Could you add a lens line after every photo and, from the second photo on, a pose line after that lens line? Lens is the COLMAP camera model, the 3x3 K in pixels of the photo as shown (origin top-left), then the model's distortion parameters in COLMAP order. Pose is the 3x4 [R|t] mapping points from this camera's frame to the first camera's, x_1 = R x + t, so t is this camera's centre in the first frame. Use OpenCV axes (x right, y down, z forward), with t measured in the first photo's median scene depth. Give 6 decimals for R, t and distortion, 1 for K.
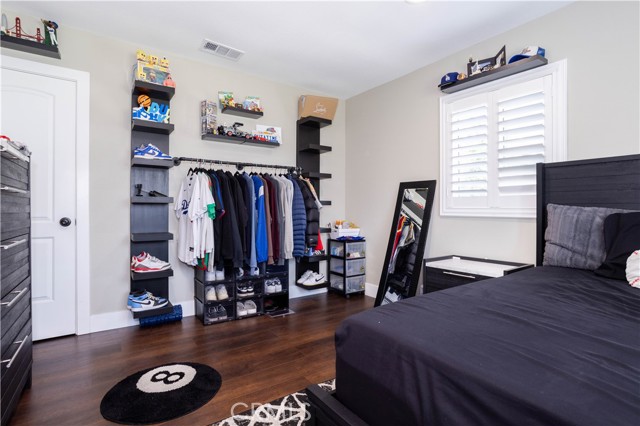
lens RADIAL K [[314.3, 0, 322.9], [0, 314.3, 210.4], [0, 0, 1]] dist [-0.025773, 0.003827]
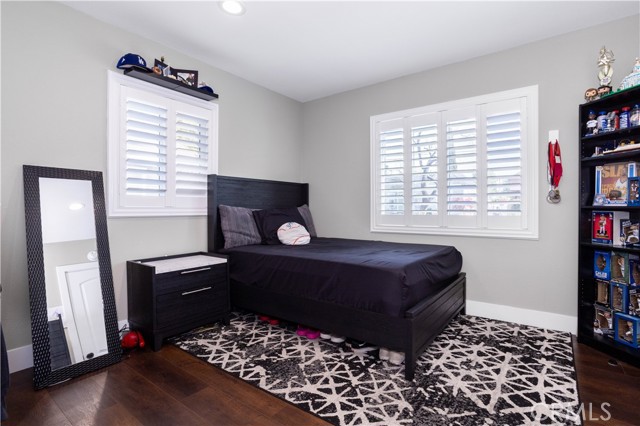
lens RADIAL K [[314.3, 0, 317.3], [0, 314.3, 212.0], [0, 0, 1]] dist [-0.025773, 0.003827]
pose [[-0.311552, -0.016269, 0.950090, -0.724777], [0.005061, 0.999811, 0.018780, -0.011424], [-0.950216, 0.010659, -0.311411, 0.963221]]
